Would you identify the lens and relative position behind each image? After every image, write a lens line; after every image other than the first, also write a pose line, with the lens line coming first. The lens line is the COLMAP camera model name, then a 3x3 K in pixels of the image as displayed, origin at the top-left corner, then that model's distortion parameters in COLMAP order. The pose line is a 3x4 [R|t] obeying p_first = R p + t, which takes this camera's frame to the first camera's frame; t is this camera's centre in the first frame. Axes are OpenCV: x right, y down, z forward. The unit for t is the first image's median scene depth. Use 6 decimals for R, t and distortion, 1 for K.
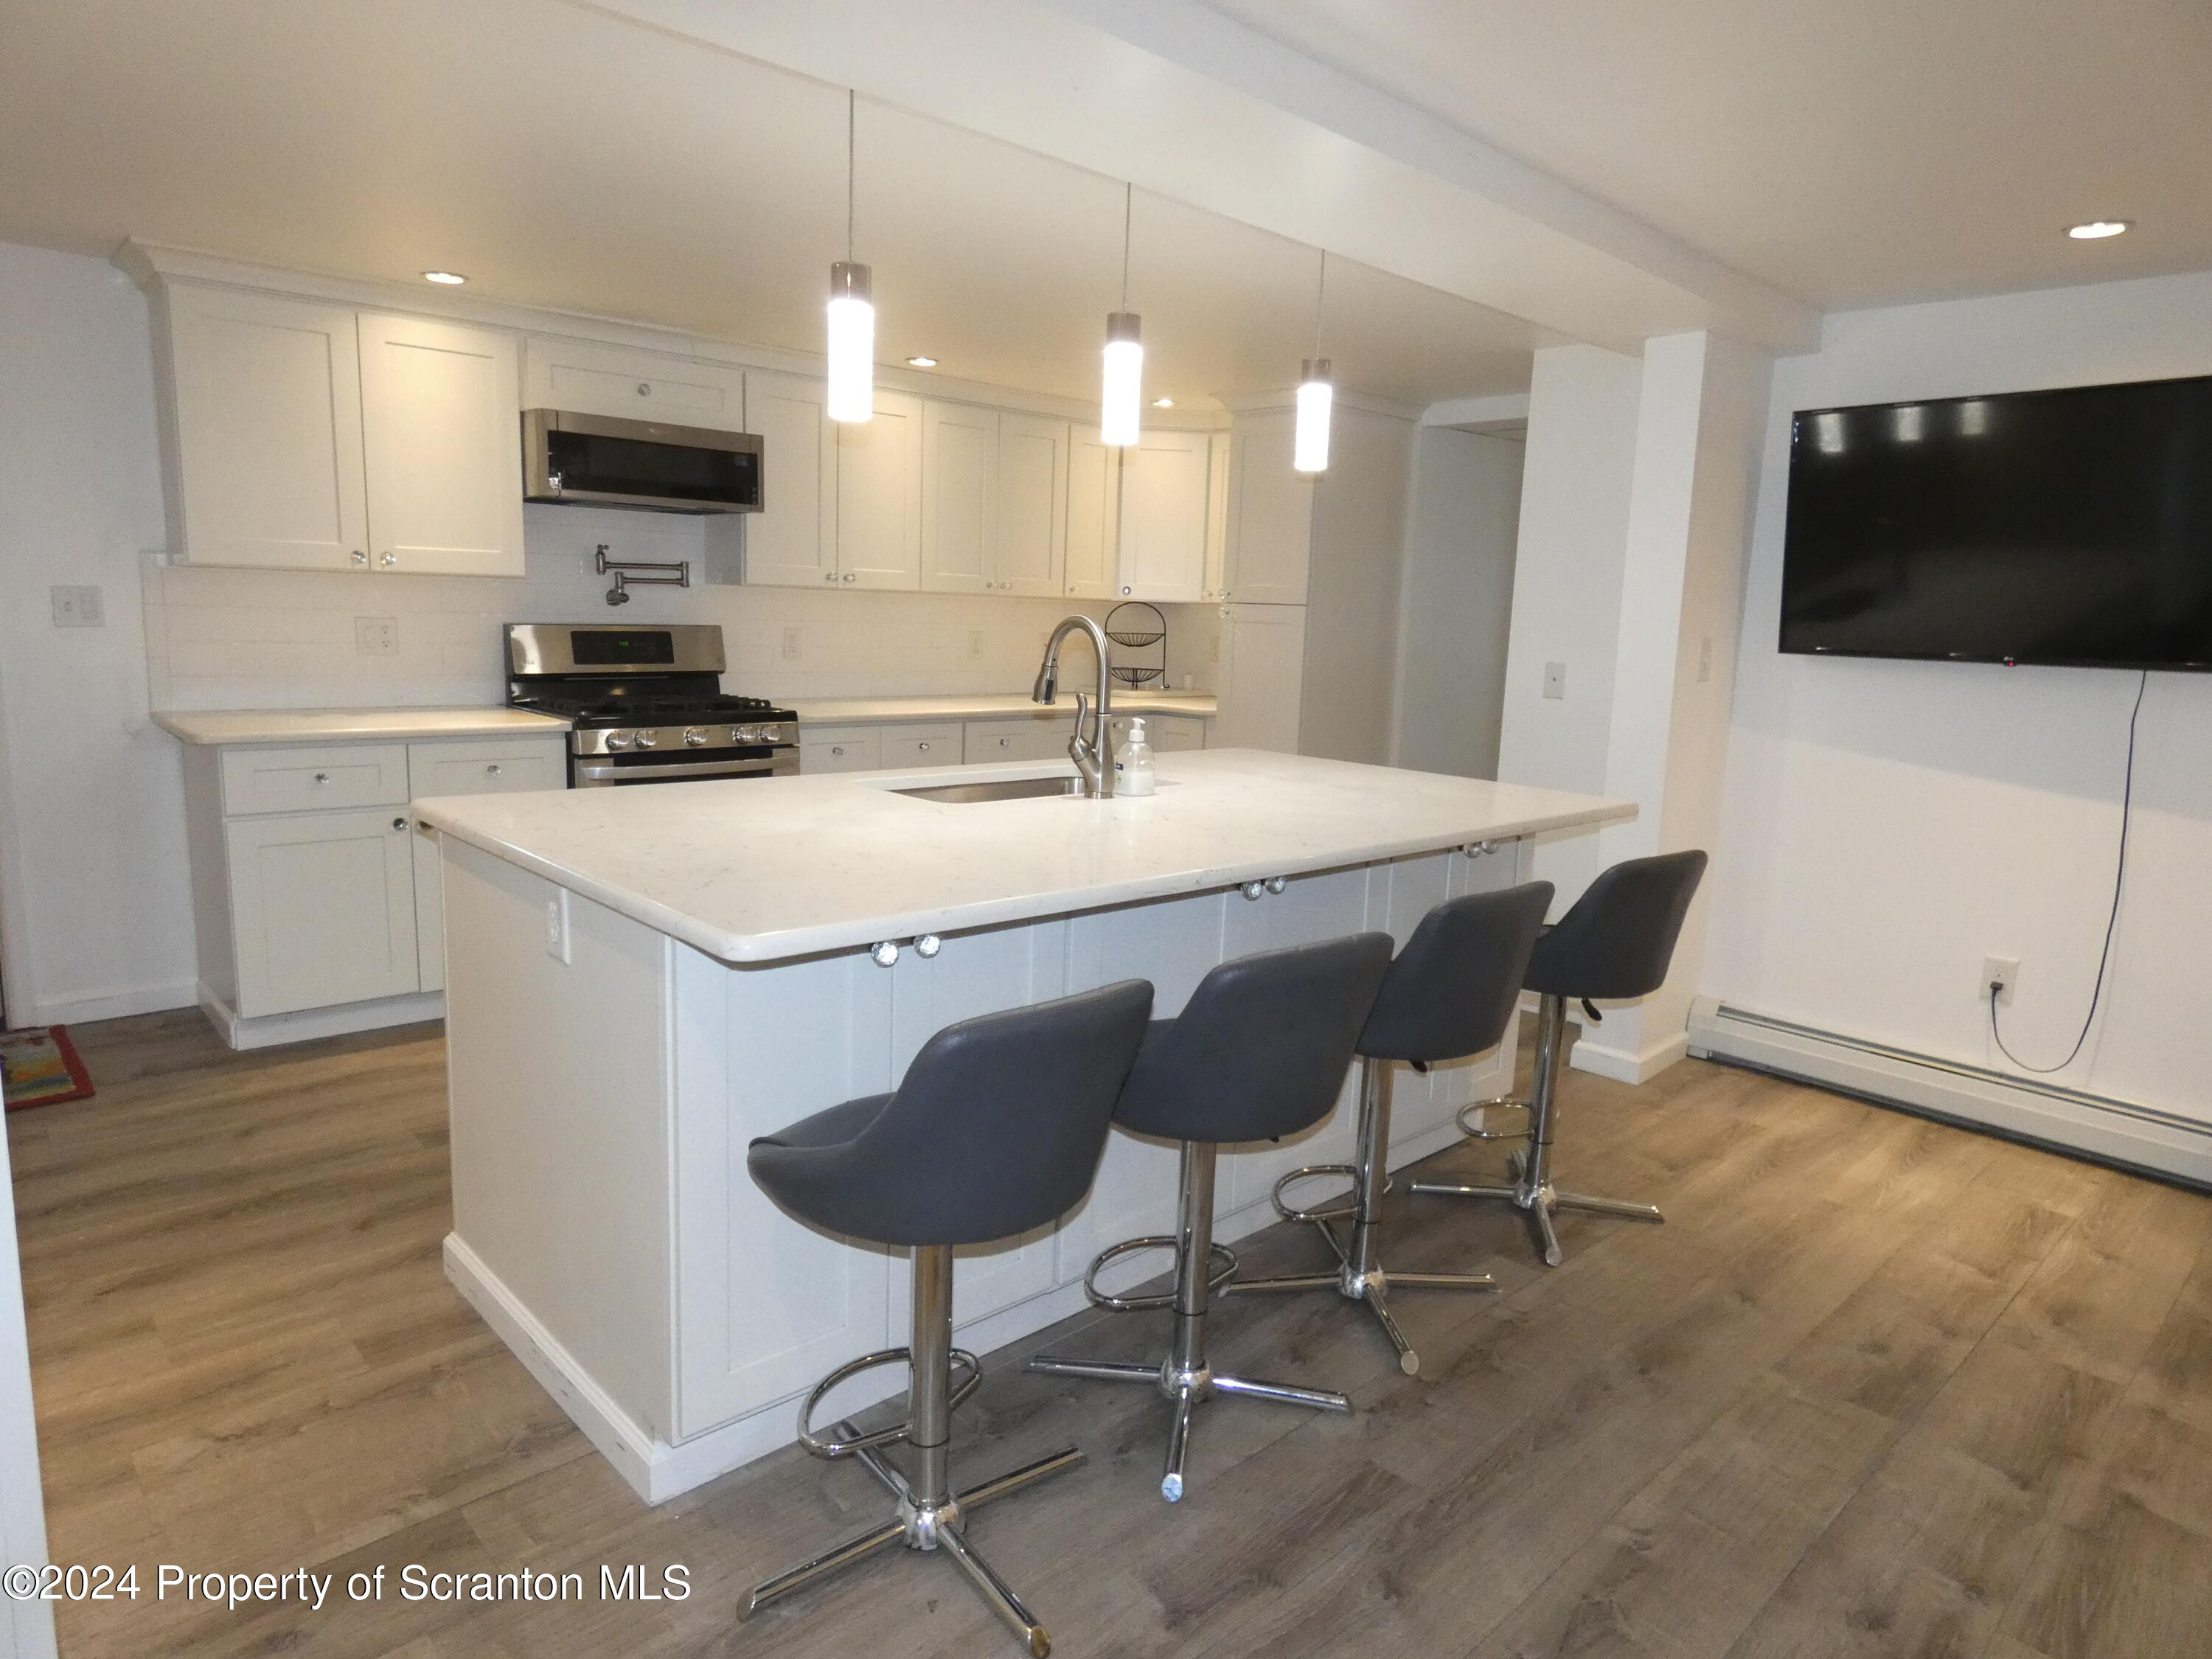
lens RADIAL K [[1330.9, 0, 1106.3], [0, 1330.9, 818.5], [0, 0, 1]] dist [0.002160, -0.003769]
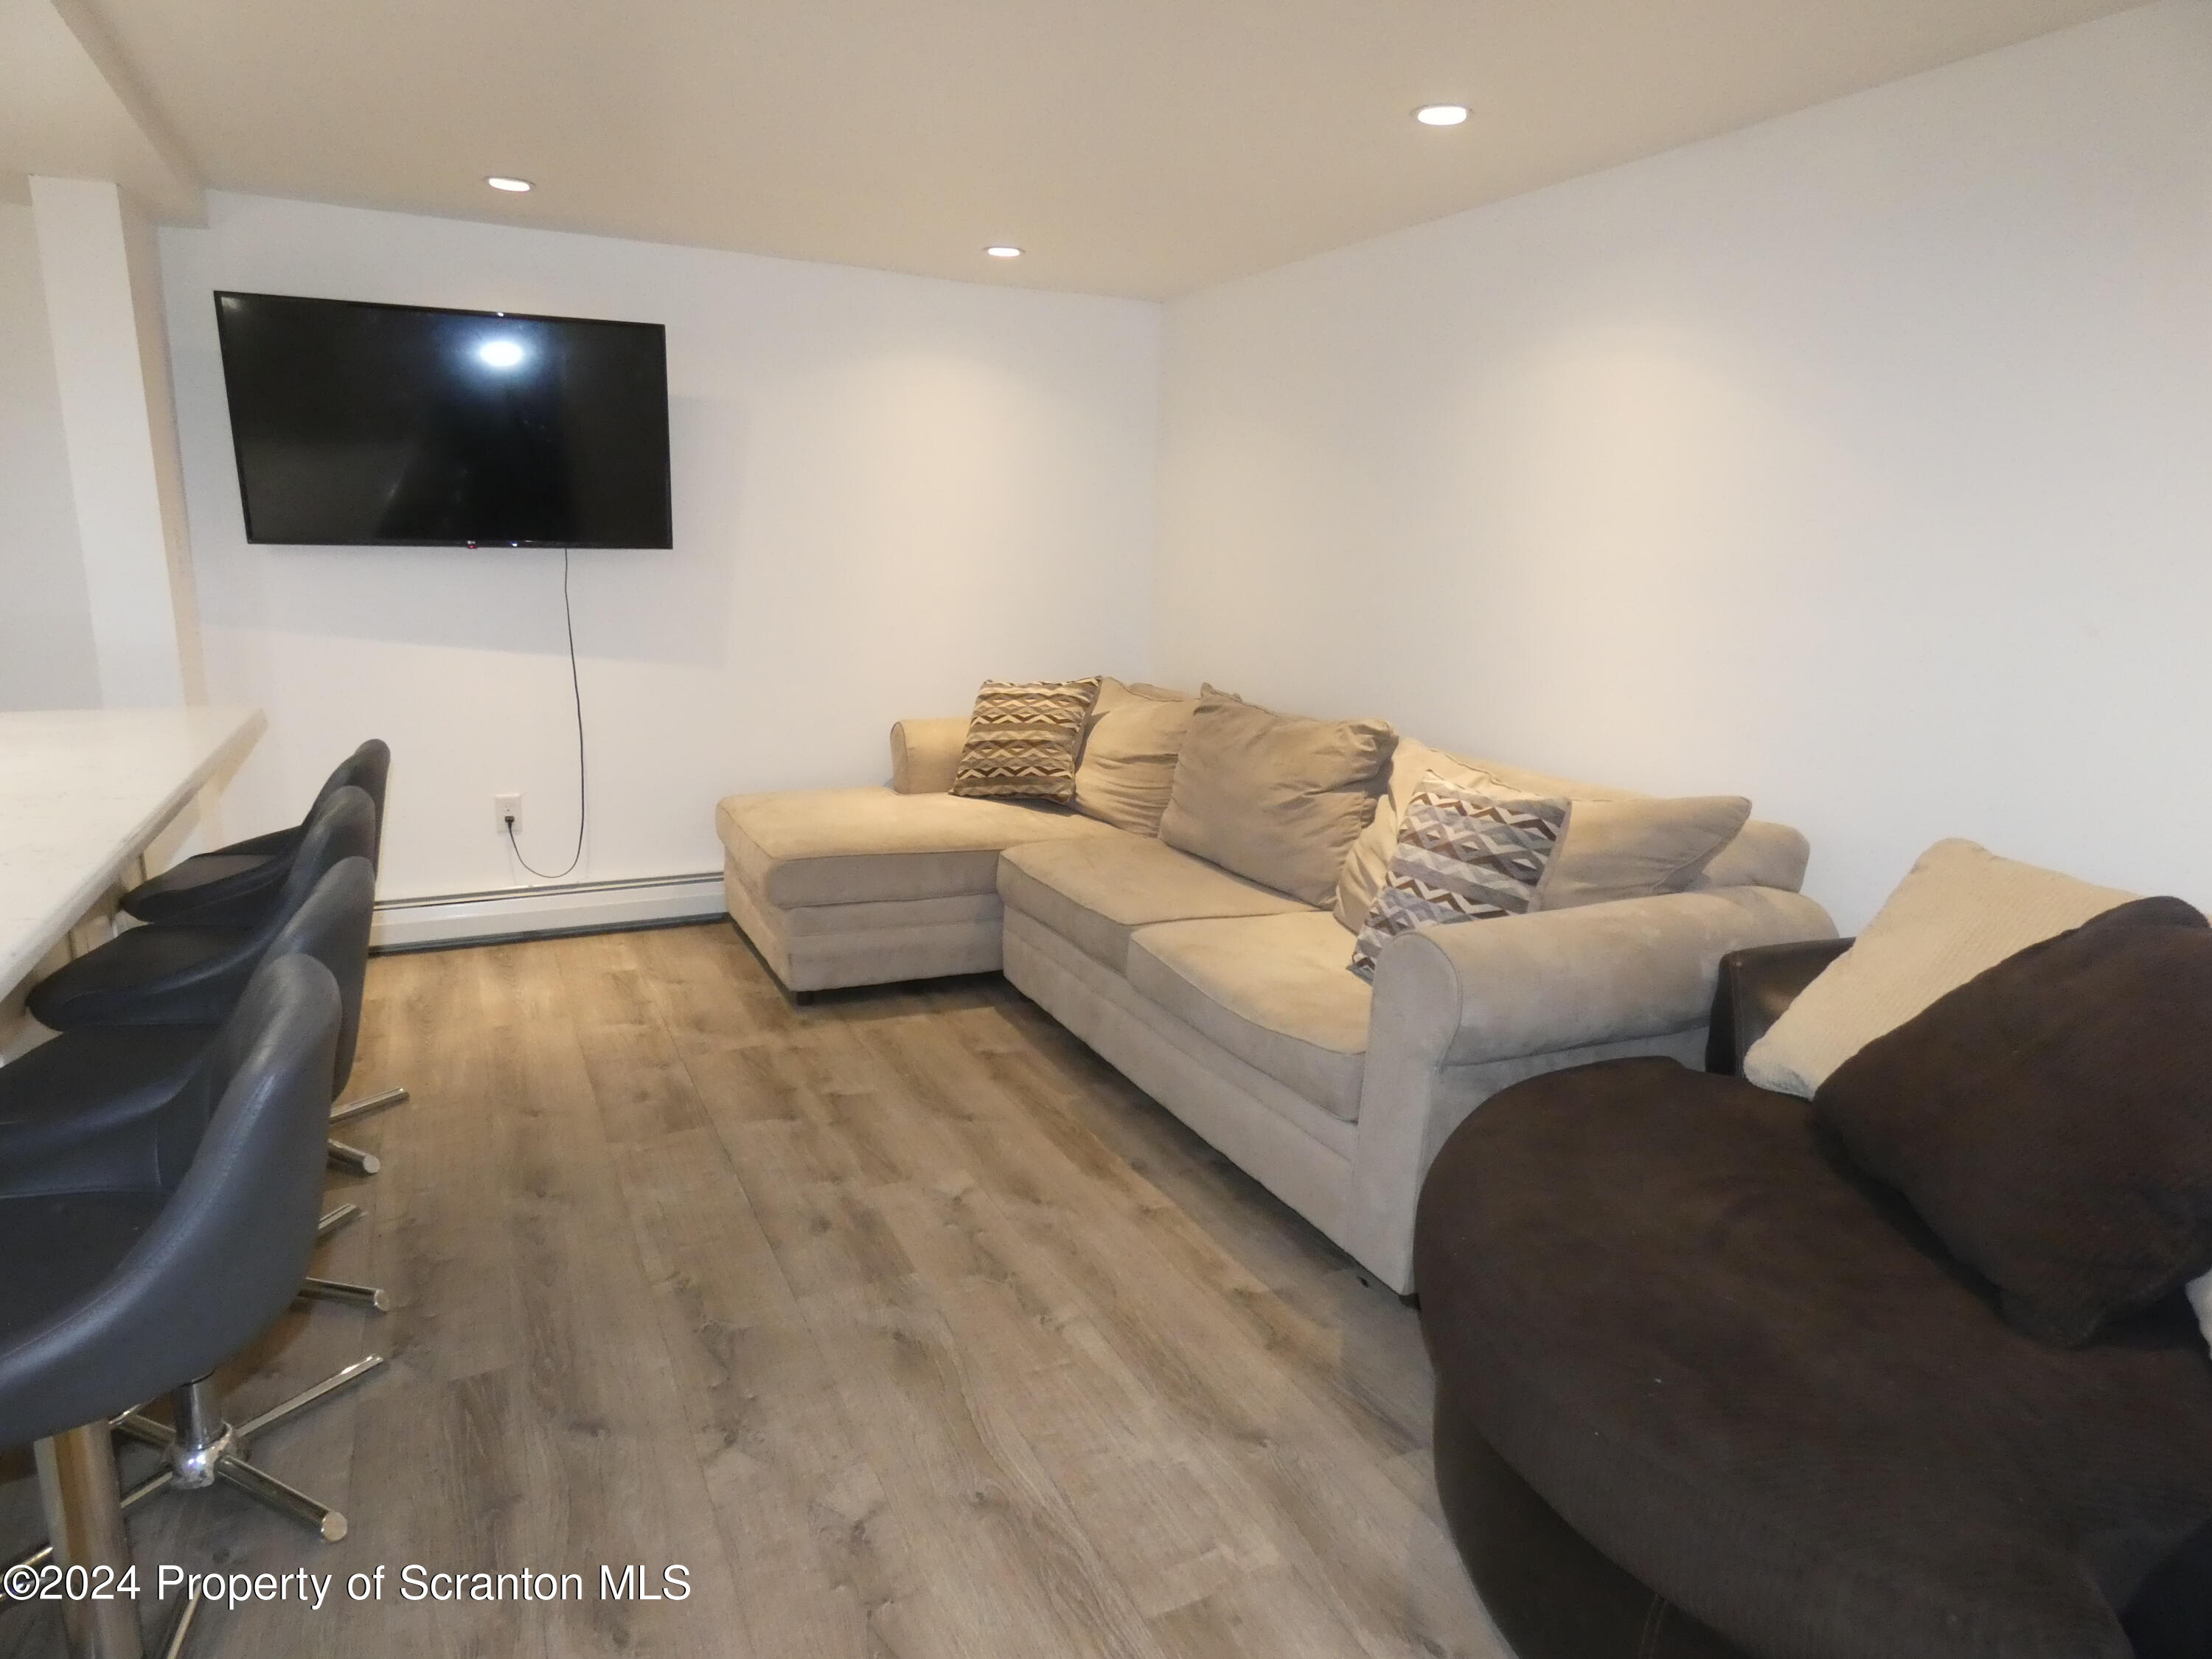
lens RADIAL K [[1330.9, 0, 1102.0], [0, 1330.9, 822.7], [0, 0, 1]] dist [0.002160, -0.003769]
pose [[0.289384, -0.225419, 0.930292, -0.280987], [0.143339, 0.971122, 0.190725, -0.022292], [-0.946420, 0.078154, 0.313338, 0.116562]]
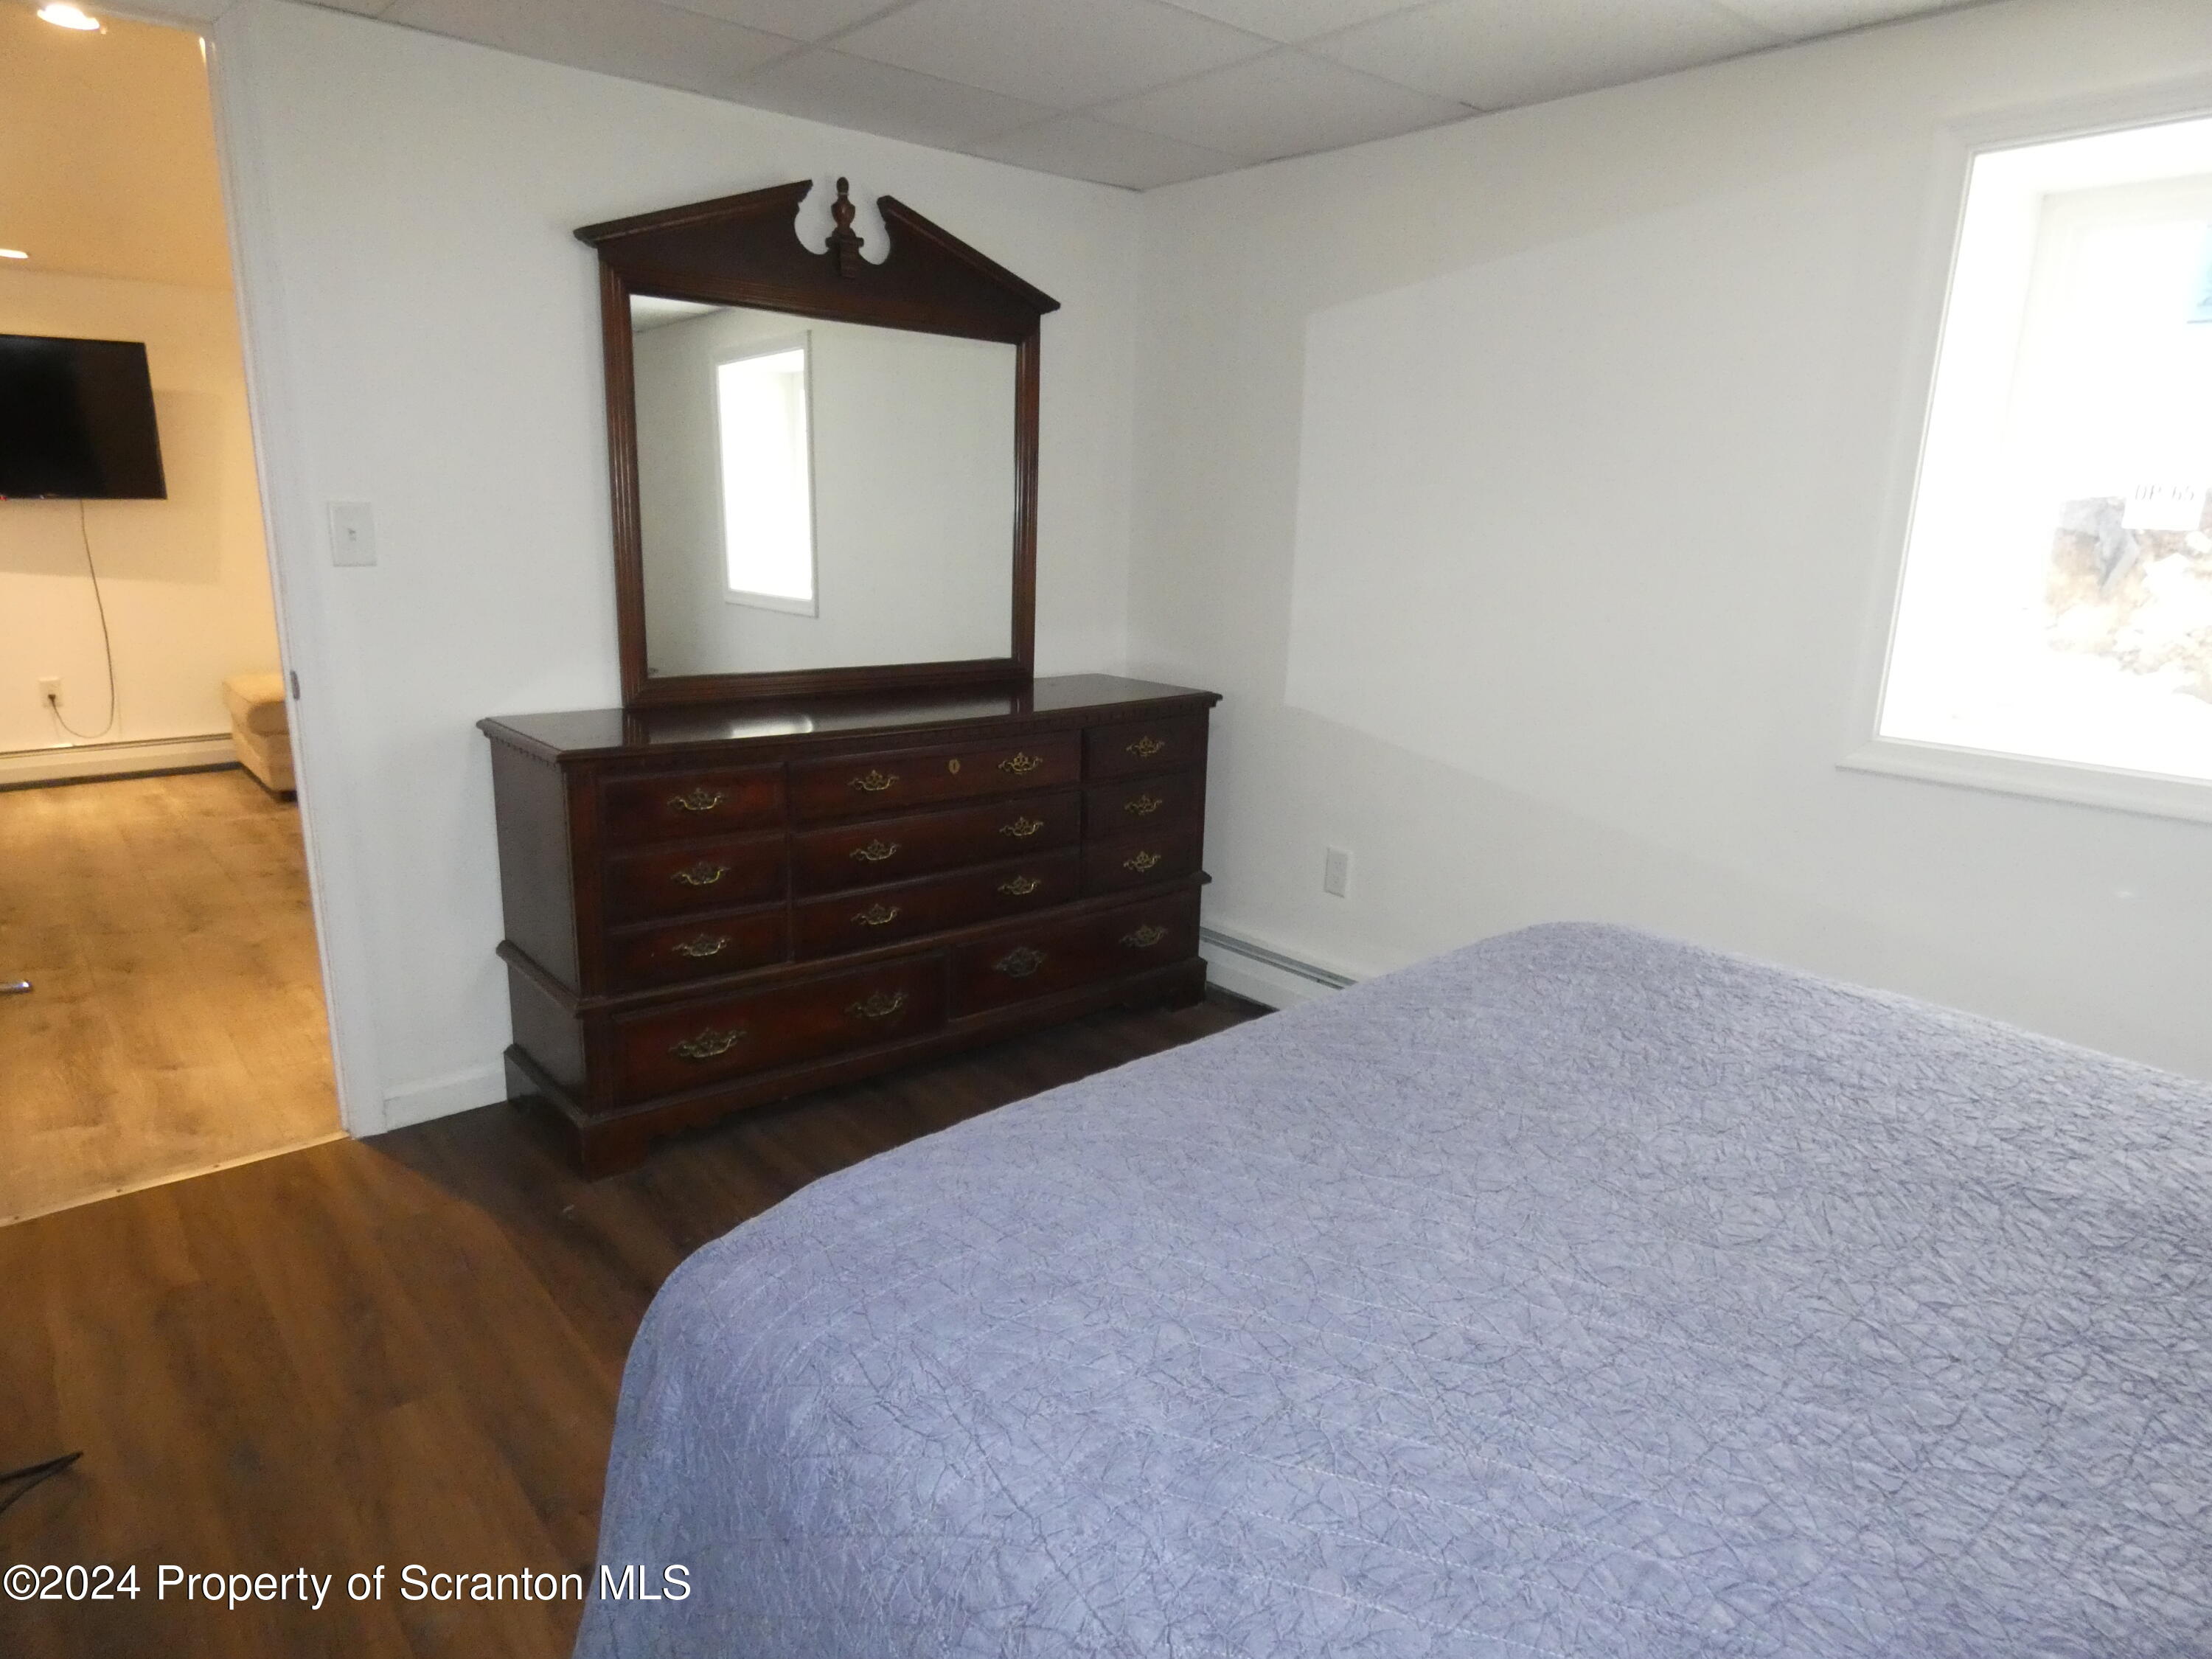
lens RADIAL K [[1330.9, 0, 1105.7], [0, 1330.9, 831.3], [0, 0, 1]] dist [0.002160, -0.003769]
pose [[0.043888, -0.269930, 0.961879, -0.890724], [0.148904, 0.953820, 0.260875, 0.046886], [-0.987877, 0.131778, 0.082055, -0.404771]]
